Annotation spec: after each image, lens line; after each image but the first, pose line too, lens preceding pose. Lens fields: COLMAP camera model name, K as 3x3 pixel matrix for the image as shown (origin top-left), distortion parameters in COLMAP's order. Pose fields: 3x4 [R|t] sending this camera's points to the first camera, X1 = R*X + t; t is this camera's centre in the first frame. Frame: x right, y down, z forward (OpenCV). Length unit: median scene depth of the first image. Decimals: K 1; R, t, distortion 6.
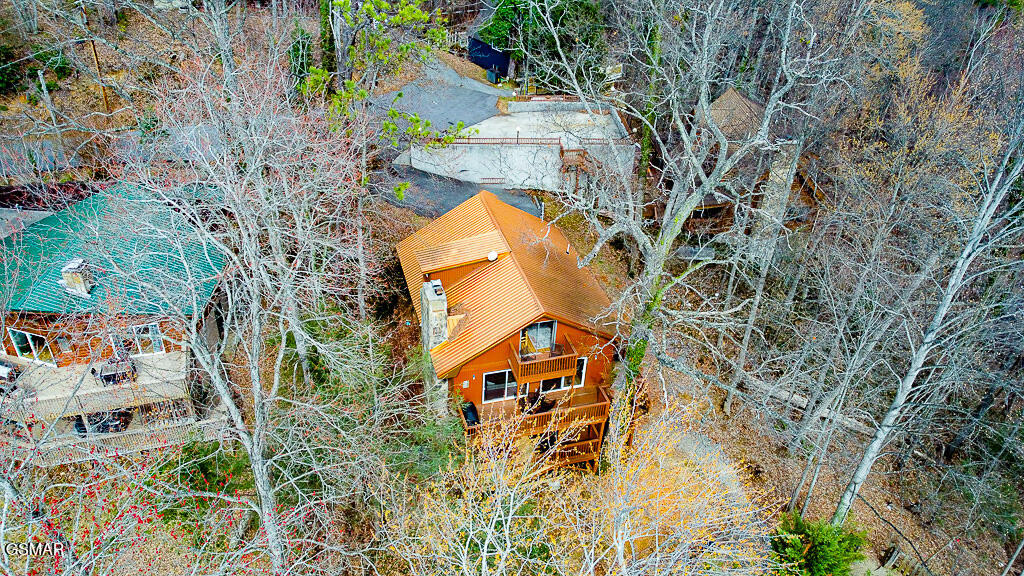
lens RADIAL K [[788.5, 0, 512.0], [0, 788.5, 288.0], [0, 0, 1]] dist [0.003789, 0.000660]
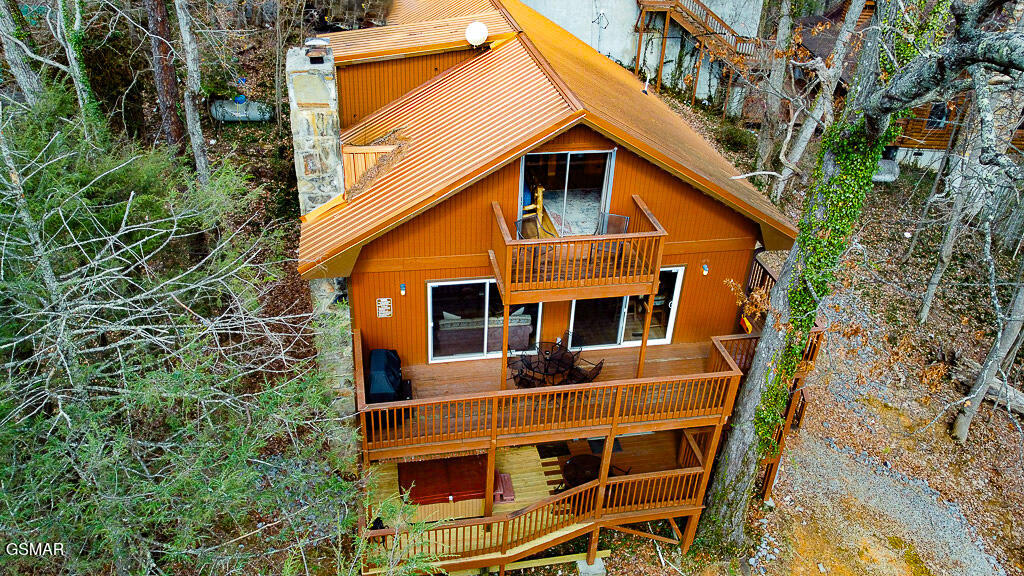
lens RADIAL K [[788.5, 0, 512.0], [0, 788.5, 288.0], [0, 0, 1]] dist [0.003789, 0.000660]
pose [[0.995040, 0.057259, -0.081349, 0.039132], [-0.060411, 0.997494, -0.036826, 0.119525], [0.079036, 0.041558, 0.996005, 0.580438]]
